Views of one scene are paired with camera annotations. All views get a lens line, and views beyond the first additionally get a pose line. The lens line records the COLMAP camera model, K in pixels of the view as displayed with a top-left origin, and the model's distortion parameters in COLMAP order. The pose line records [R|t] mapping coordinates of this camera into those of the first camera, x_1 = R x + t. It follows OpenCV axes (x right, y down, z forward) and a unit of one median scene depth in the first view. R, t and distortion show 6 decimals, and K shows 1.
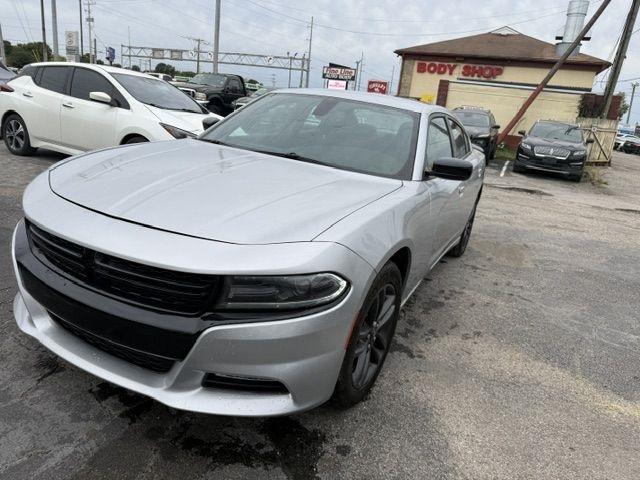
lens RADIAL K [[459.4, 0, 322.1], [0, 459.4, 233.9], [0, 0, 1]] dist [0.037859, -0.060349]
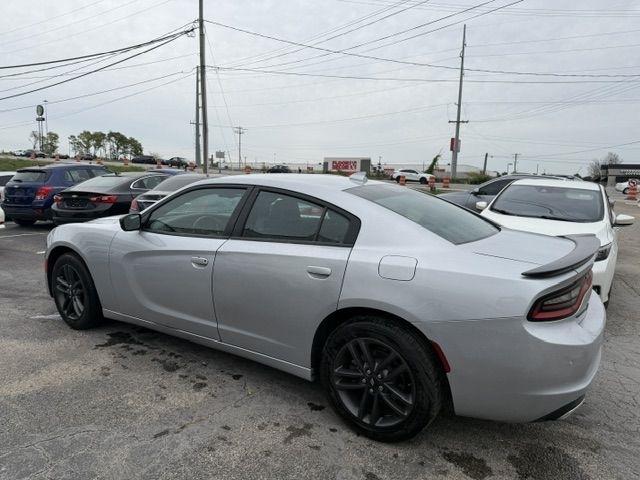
lens RADIAL K [[459.0, 0, 320.0], [0, 459.0, 240.0], [0, 0, 1]] dist [0.034781, -0.058939]
pose [[-0.106746, 0.022409, -0.994034, 0.650565], [-0.316715, 0.946904, 0.055358, -0.143948], [0.942495, 0.320735, -0.093981, 0.712198]]
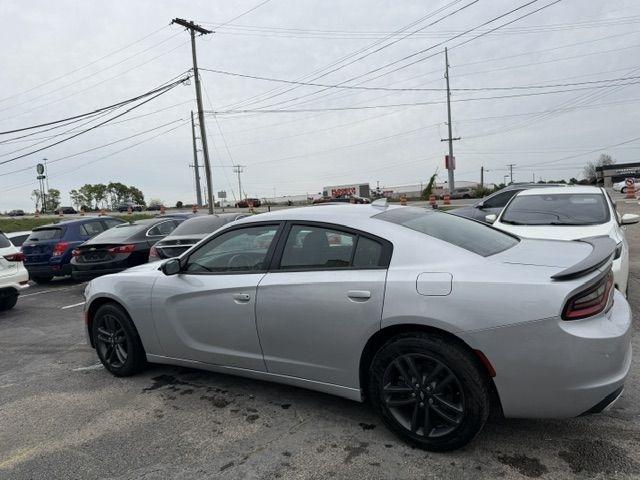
lens RADIAL K [[459.0, 0, 325.7], [0, 459.0, 234.4], [0, 0, 1]] dist [0.030964, -0.051489]
pose [[-0.105064, -0.041128, -0.993615, 0.686265], [-0.220658, 0.975203, -0.017033, -0.135876], [0.969676, 0.217459, -0.111534, 0.686121]]
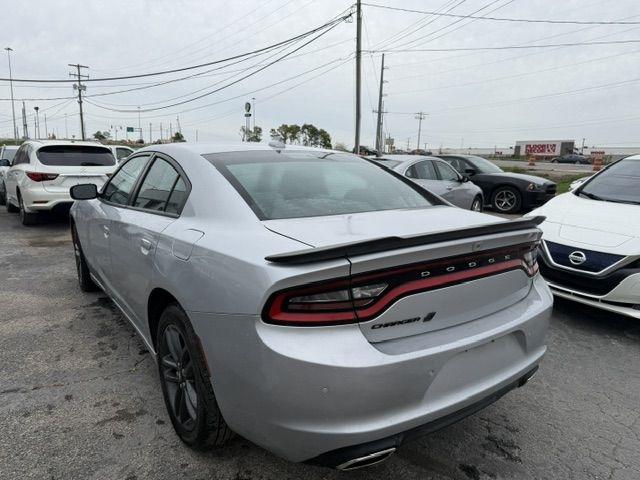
lens RADIAL K [[457.1, 0, 320.0], [0, 457.1, 240.0], [0, 0, 1]] dist [0.104018, -0.132443]
pose [[-0.485048, 0.030085, -0.873970, 0.496108], [-0.312986, 0.927232, 0.205623, -0.218950], [0.816559, 0.373277, -0.440335, 0.963648]]
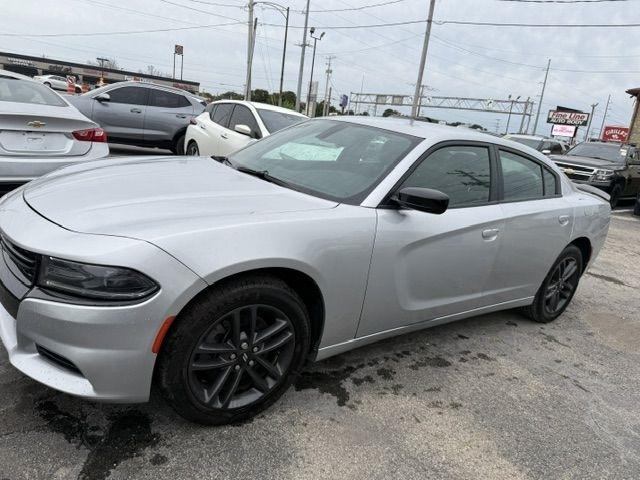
lens RADIAL K [[459.0, 0, 320.0], [0, 459.0, 240.0], [0, 0, 1]] dist [0.034781, -0.058939]
pose [[0.891531, 0.119266, -0.436977, 0.215533], [-0.152665, 0.987386, -0.041978, -0.000268], [0.426458, 0.104135, 0.898493, 0.066590]]
